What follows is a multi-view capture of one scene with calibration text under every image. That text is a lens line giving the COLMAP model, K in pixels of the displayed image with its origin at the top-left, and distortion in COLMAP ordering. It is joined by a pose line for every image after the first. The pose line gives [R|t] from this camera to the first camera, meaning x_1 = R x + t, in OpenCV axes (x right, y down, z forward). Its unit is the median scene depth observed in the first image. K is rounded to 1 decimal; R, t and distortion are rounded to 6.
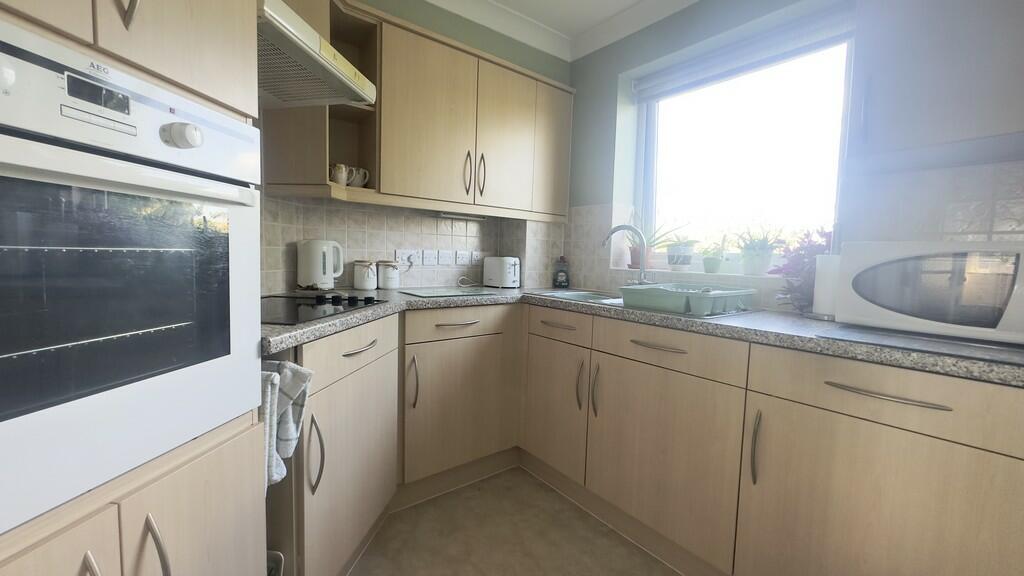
lens RADIAL K [[406.8, 0, 512.0], [0, 406.8, 288.0], [0, 0, 1]] dist [-0.003103, -0.000337]
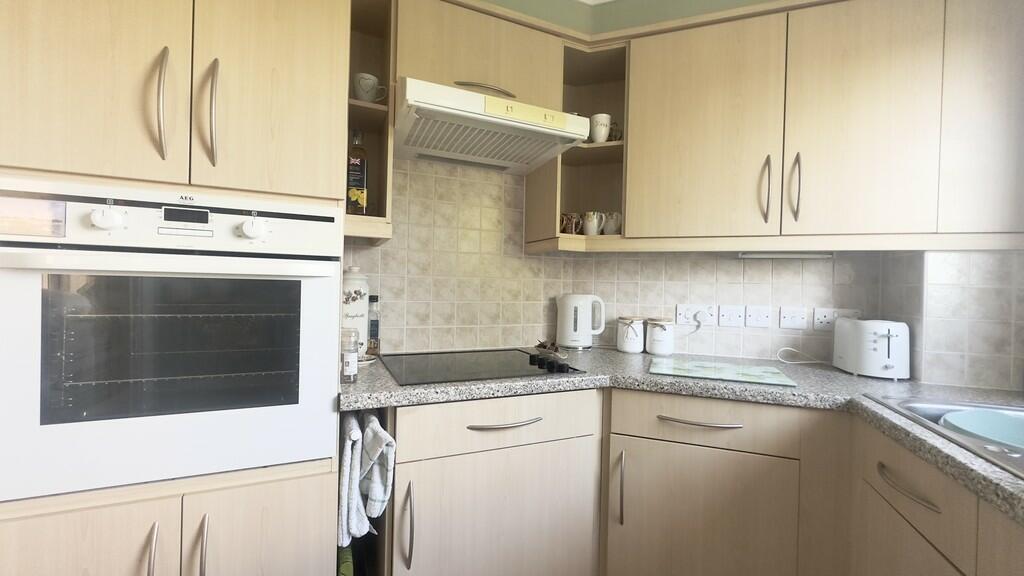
lens RADIAL K [[415.5, 0, 512.0], [0, 415.5, 288.0], [0, 0, 1]] dist [-0.001861, 0.000005]
pose [[0.519145, -0.013710, -0.854576, 0.262239], [-0.077893, 0.994951, -0.063281, -0.056663], [0.851129, 0.099417, 0.515456, 0.353016]]
